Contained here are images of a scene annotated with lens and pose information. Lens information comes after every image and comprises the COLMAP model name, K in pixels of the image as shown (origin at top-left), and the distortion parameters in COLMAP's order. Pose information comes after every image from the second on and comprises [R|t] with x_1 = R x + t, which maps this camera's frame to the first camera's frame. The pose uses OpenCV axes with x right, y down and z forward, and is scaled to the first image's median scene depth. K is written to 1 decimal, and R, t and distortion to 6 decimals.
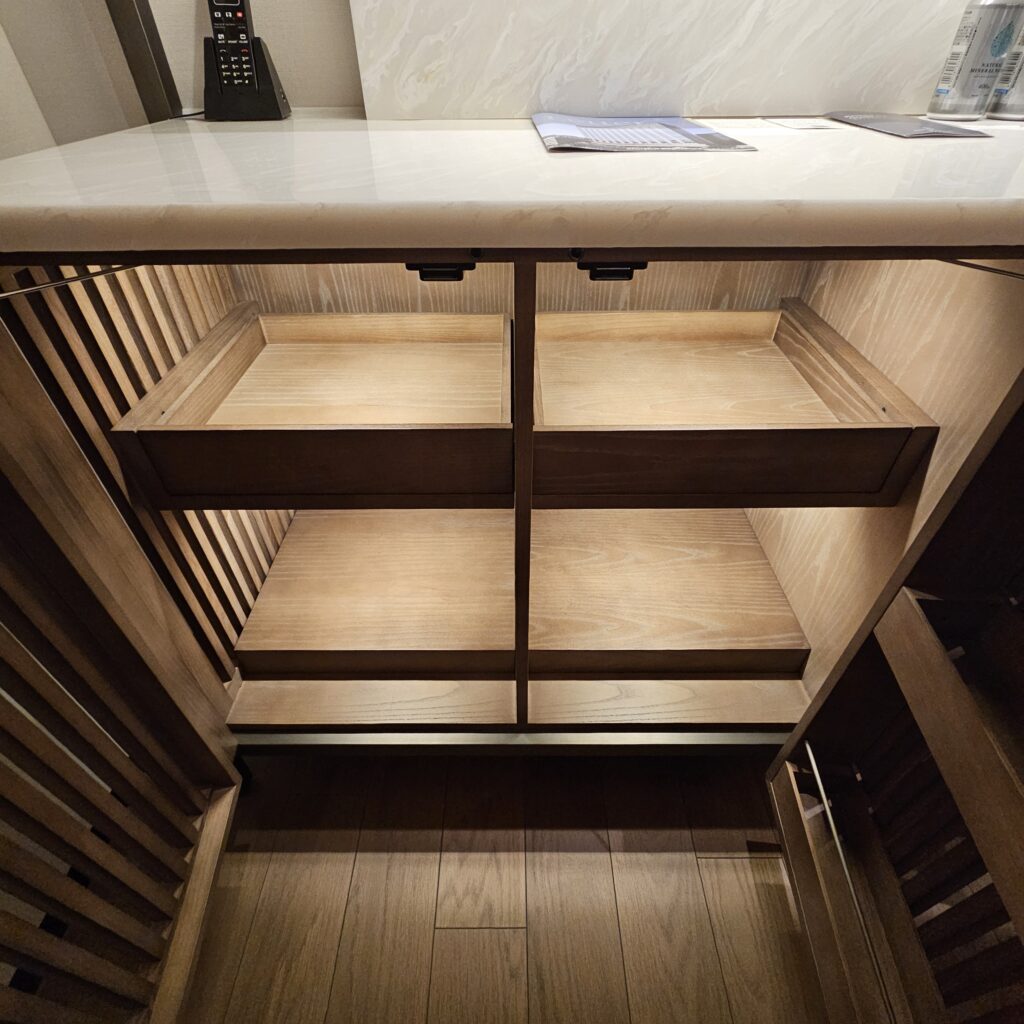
lens RADIAL K [[566.2, 0, 511.7], [0, 566.2, 512.3], [0, 0, 1]] dist [-0.000175, -0.001269]
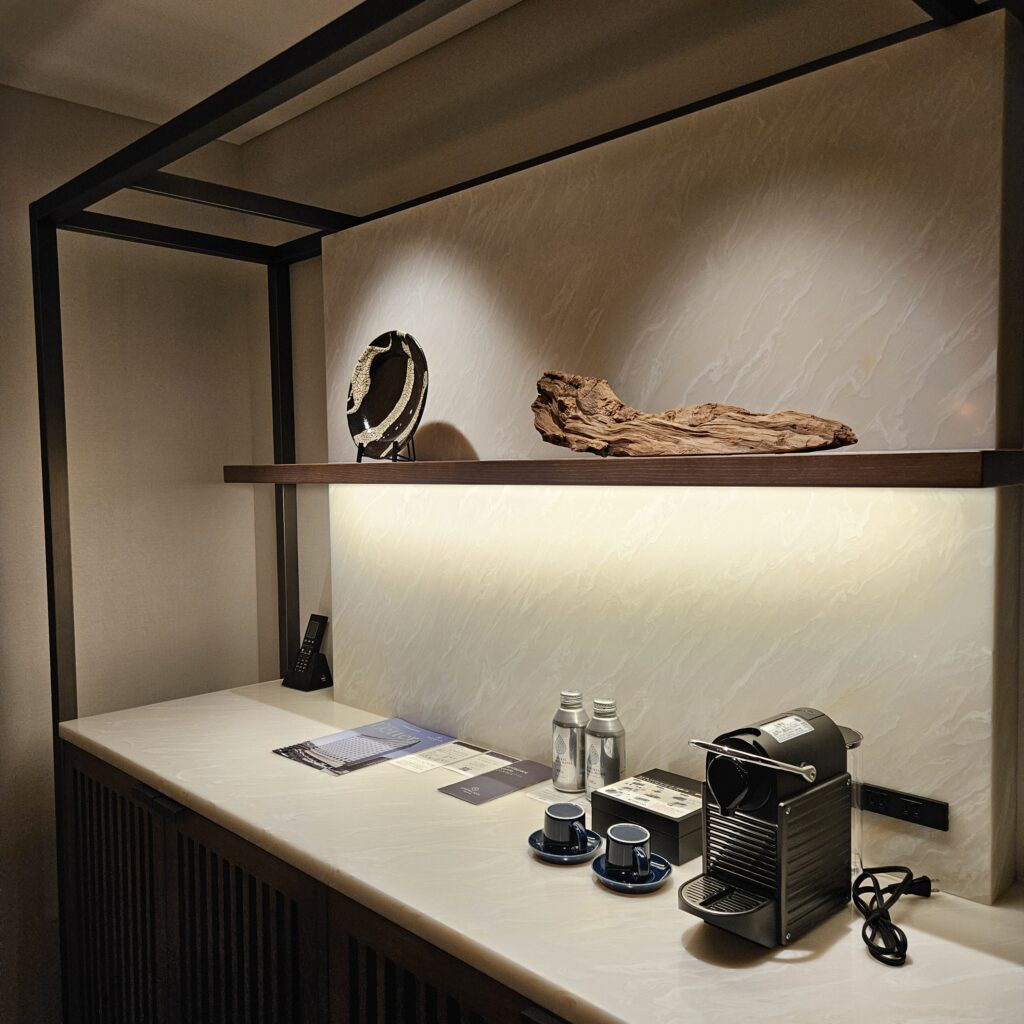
lens RADIAL K [[925.9, 0, 511.9], [0, 925.9, 513.2], [0, 0, 1]] dist [0.066861, -0.057440]
pose [[0.684587, 0.039201, -0.727876, 2.220775], [-0.474264, 0.782250, -0.403929, -0.274660], [0.553547, 0.621730, 0.554110, -0.628590]]
